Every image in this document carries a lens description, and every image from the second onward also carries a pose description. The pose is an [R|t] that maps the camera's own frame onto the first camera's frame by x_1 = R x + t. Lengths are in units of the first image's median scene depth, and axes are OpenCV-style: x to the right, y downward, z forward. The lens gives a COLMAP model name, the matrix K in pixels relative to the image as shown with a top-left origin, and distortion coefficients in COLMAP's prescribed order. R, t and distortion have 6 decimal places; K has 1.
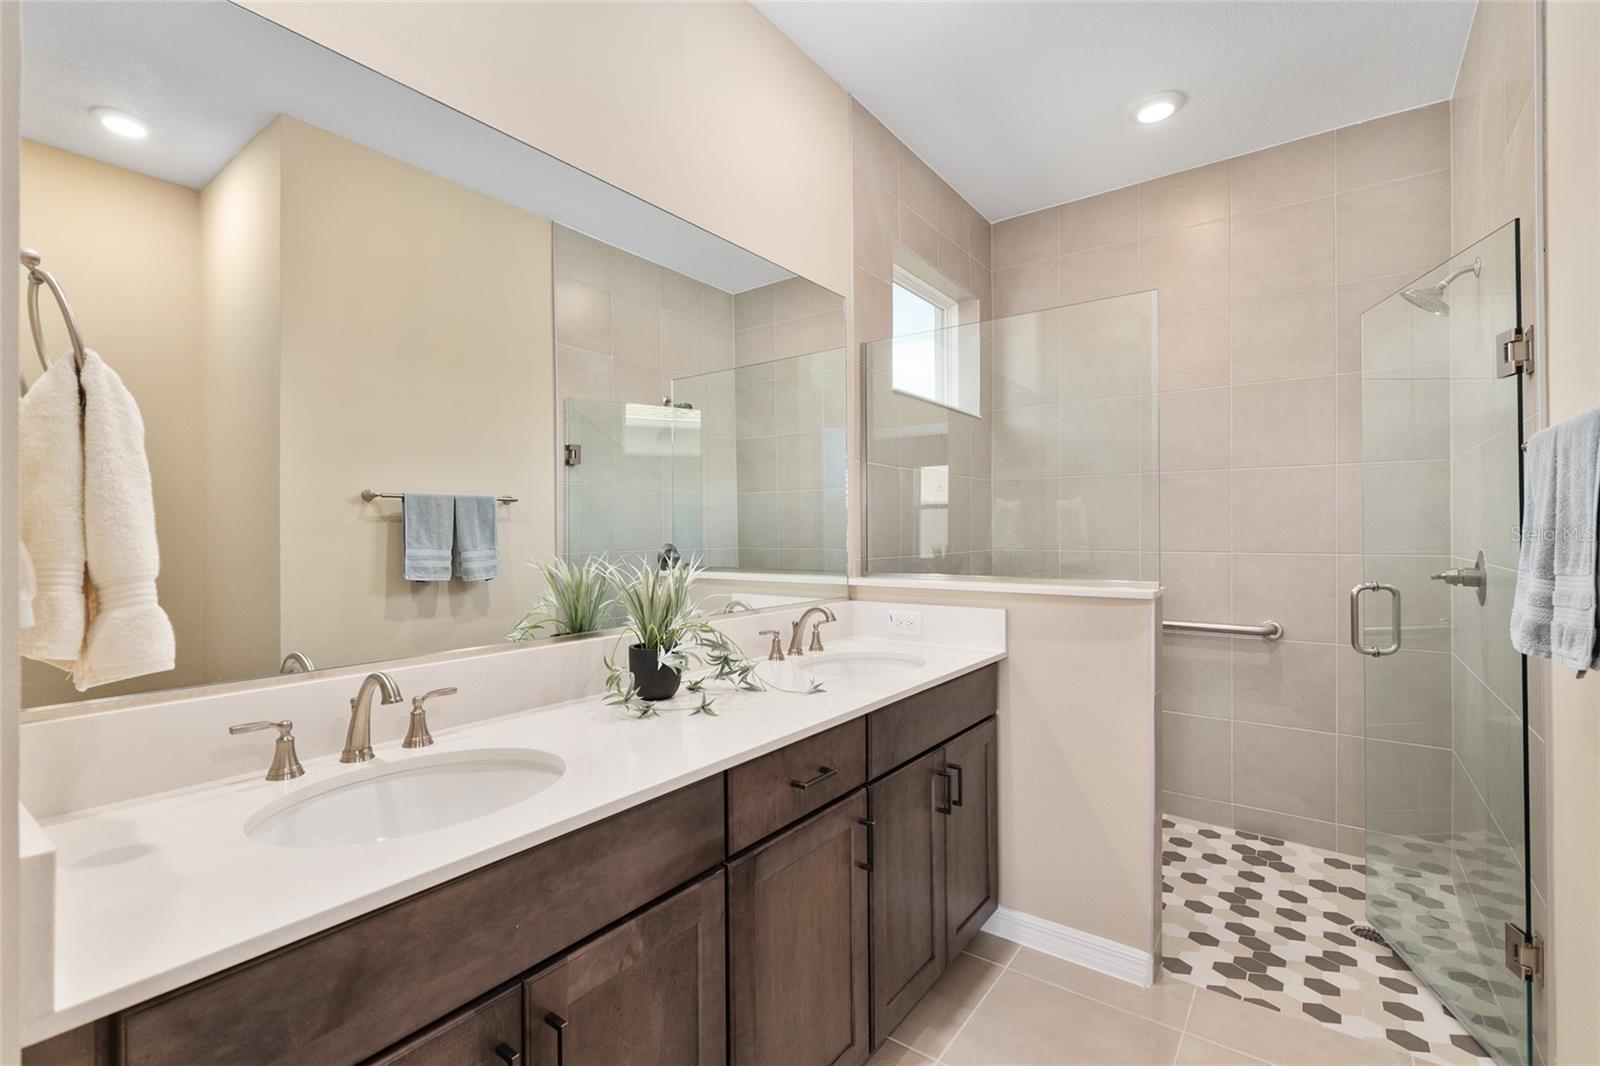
lens RADIAL K [[718.3, 0, 796.2], [0, 718.3, 531.4], [0, 0, 1]] dist [0.002154, -0.001821]
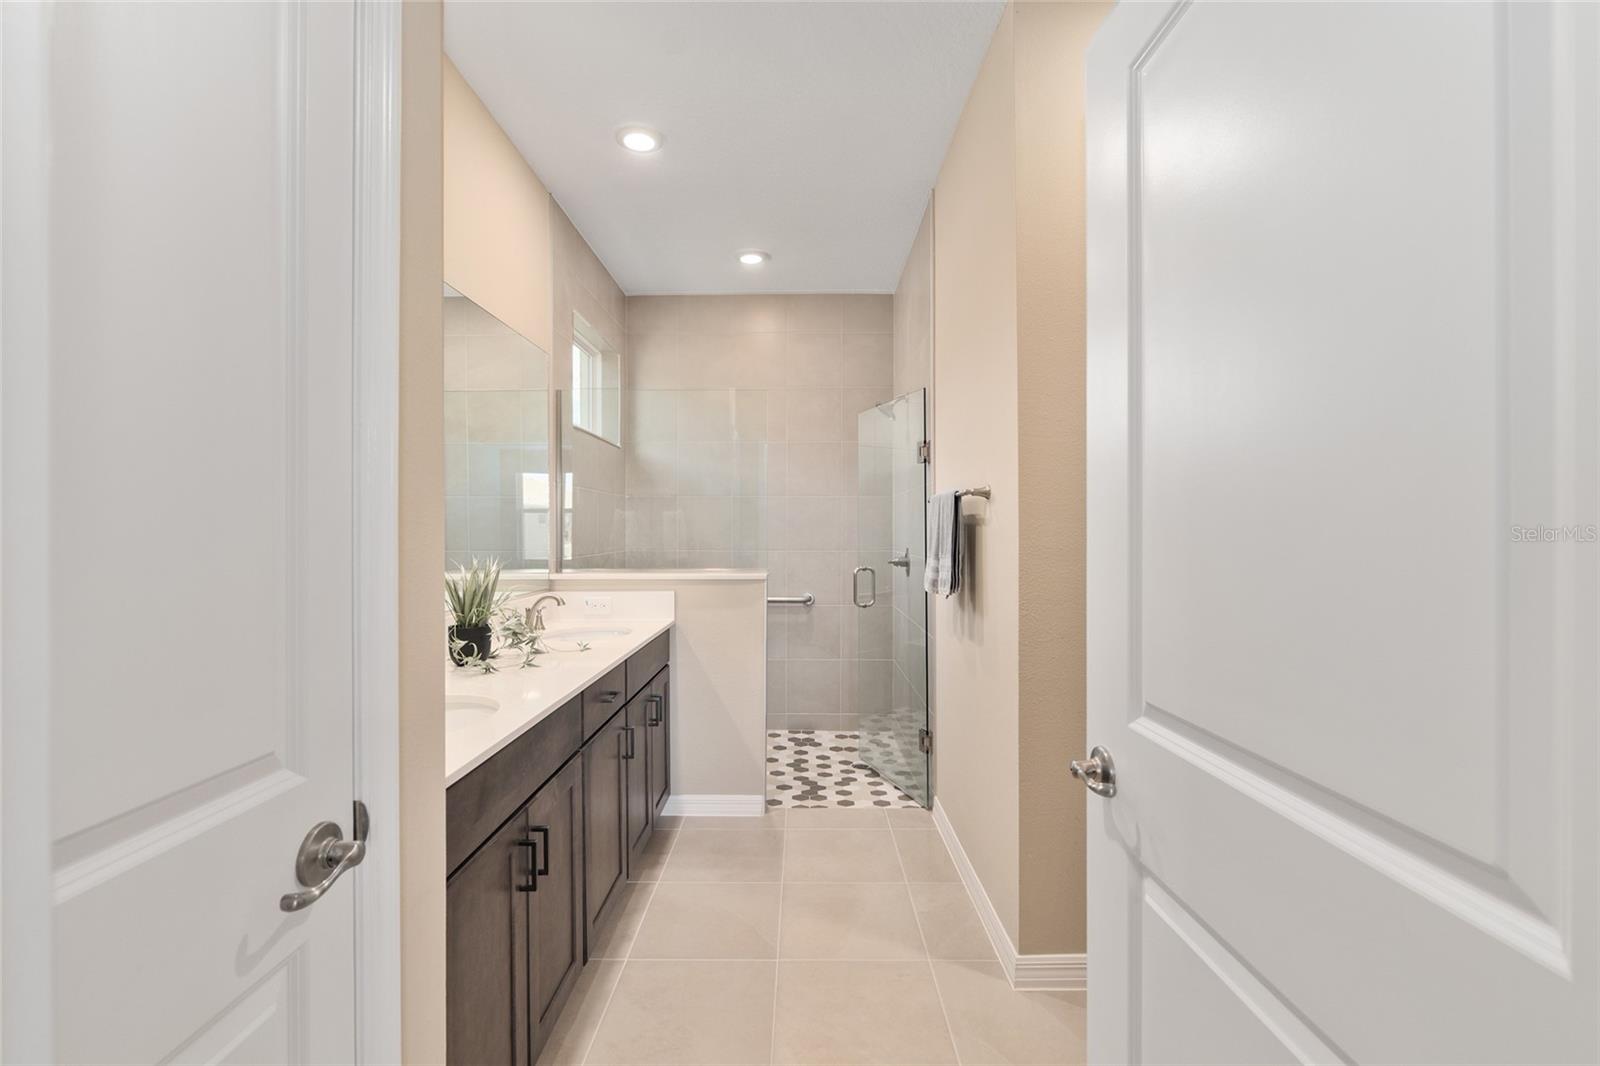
lens RADIAL K [[693.7, 0, 801.7], [0, 693.7, 530.6], [0, 0, 1]] dist [-0.002848, -0.000297]
pose [[0.805158, 0.004902, 0.593040, -0.308490], [-0.003969, 0.999988, -0.002878, -0.010444], [-0.593047, -0.000036, 0.805168, -0.265559]]
